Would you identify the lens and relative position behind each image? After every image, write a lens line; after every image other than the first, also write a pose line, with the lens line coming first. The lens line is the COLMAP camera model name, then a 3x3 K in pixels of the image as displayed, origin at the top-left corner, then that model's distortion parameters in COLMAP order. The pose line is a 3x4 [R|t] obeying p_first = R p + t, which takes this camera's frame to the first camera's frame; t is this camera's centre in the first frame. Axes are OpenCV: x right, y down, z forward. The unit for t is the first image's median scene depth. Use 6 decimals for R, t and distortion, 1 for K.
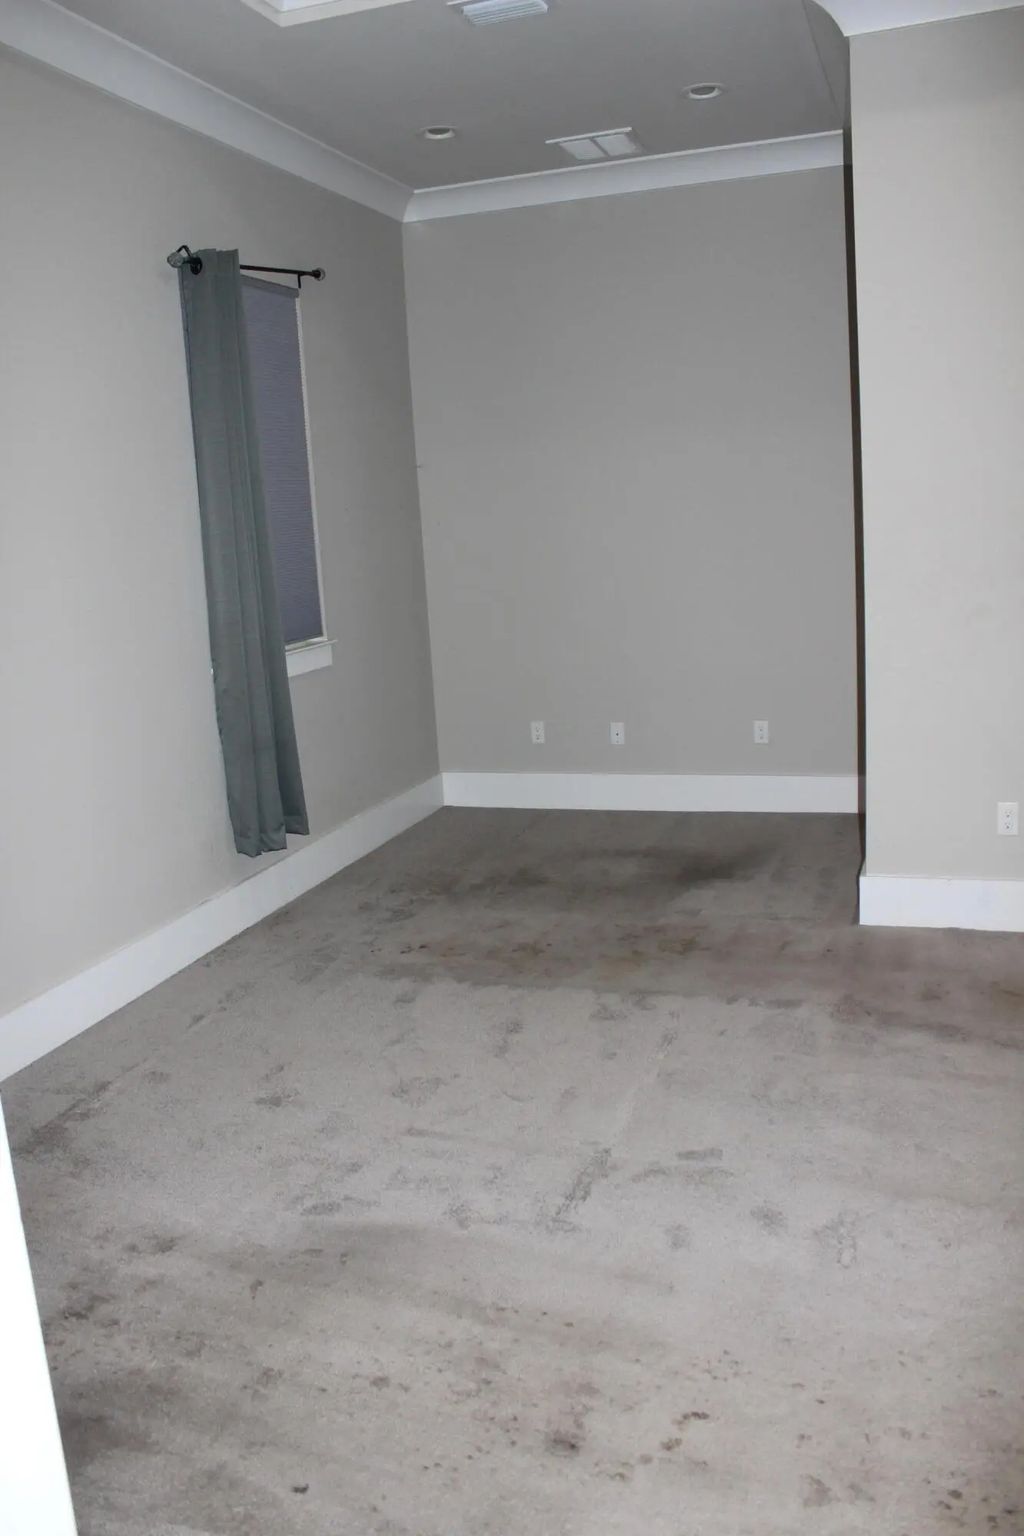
lens RADIAL K [[1253.6, 0, 512.0], [0, 1253.6, 768.0], [0, 0, 1]] dist [-0.113748, 0.004114]
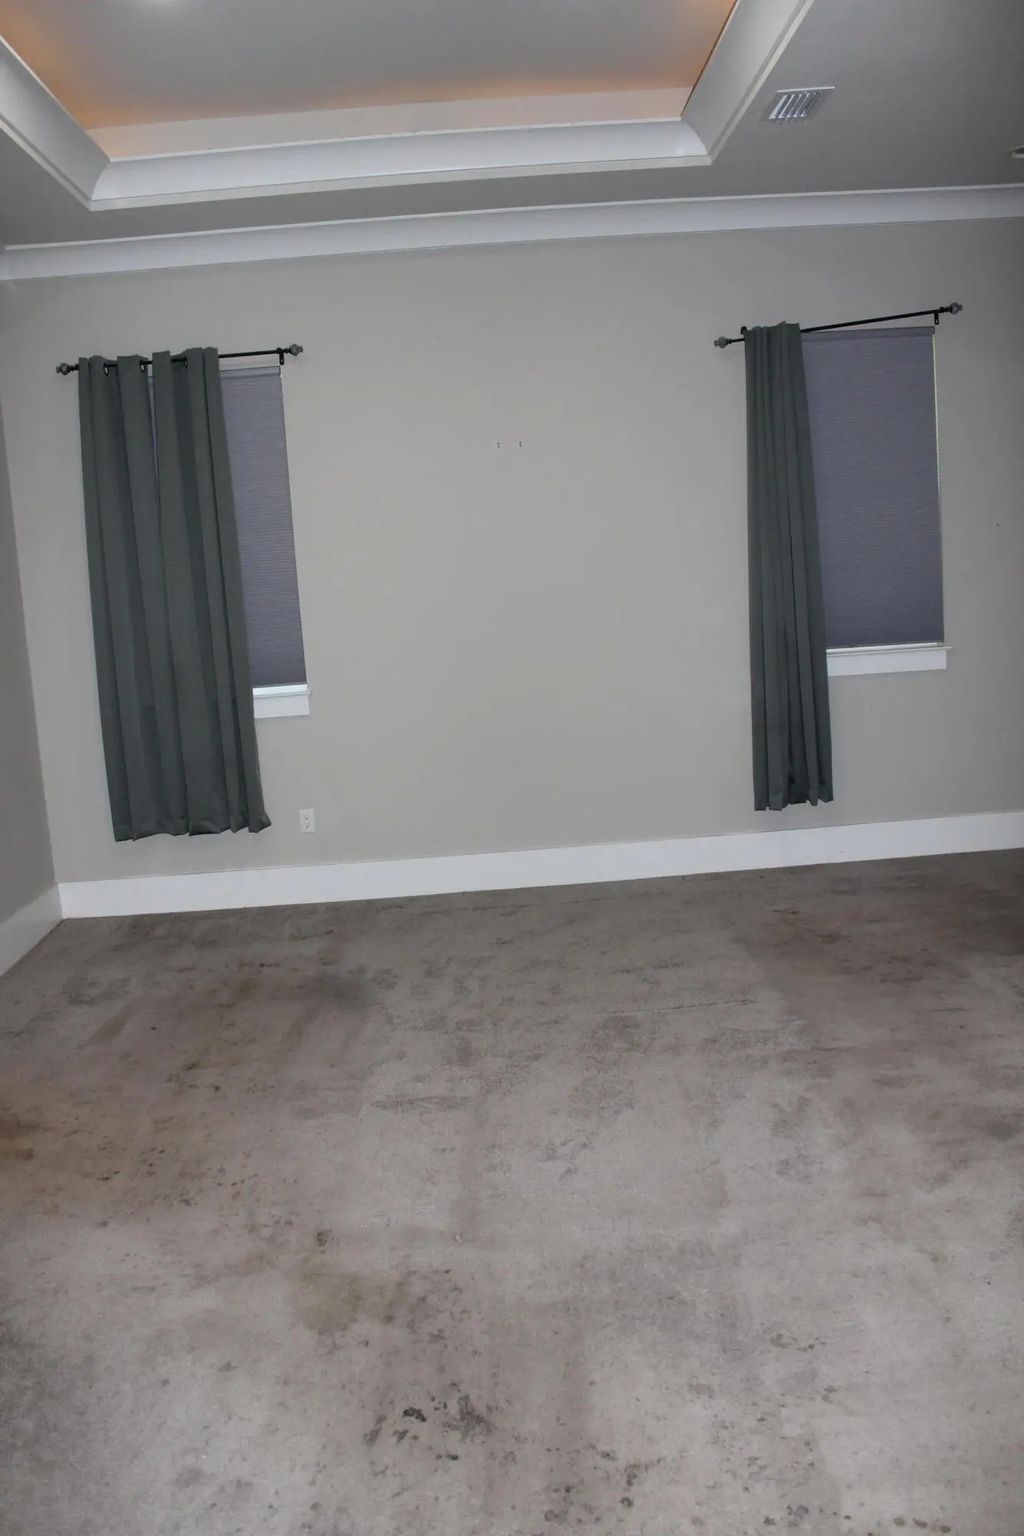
lens RADIAL K [[1253.6, 0, 512.0], [0, 1253.6, 768.0], [0, 0, 1]] dist [-0.113748, 0.004114]
pose [[0.361159, 0.181093, -0.914751, 0.910286], [-0.130246, 0.981142, 0.142814, -0.127350], [0.923364, 0.067564, 0.377935, 0.311990]]
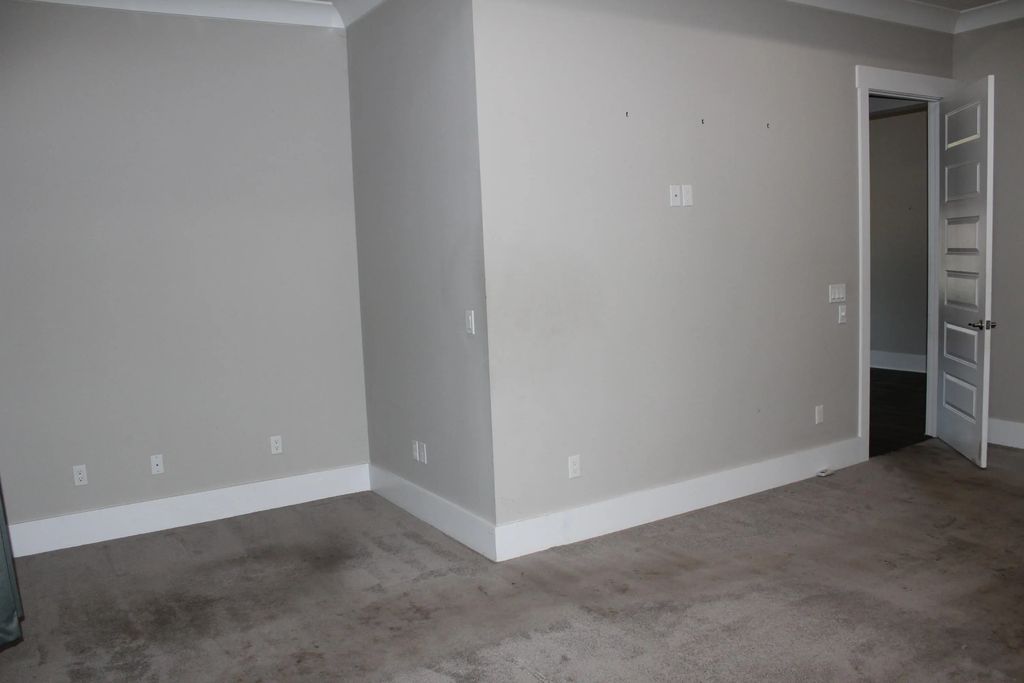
lens RADIAL K [[860.8, 0, 512.0], [0, 860.8, 341.5], [0, 0, 1]] dist [-0.122700, -0.000192]
pose [[0.630734, -0.056168, 0.773964, -0.441699], [0.162381, 0.984850, -0.060859, -0.056755], [-0.758820, 0.164063, 0.630298, 0.350678]]
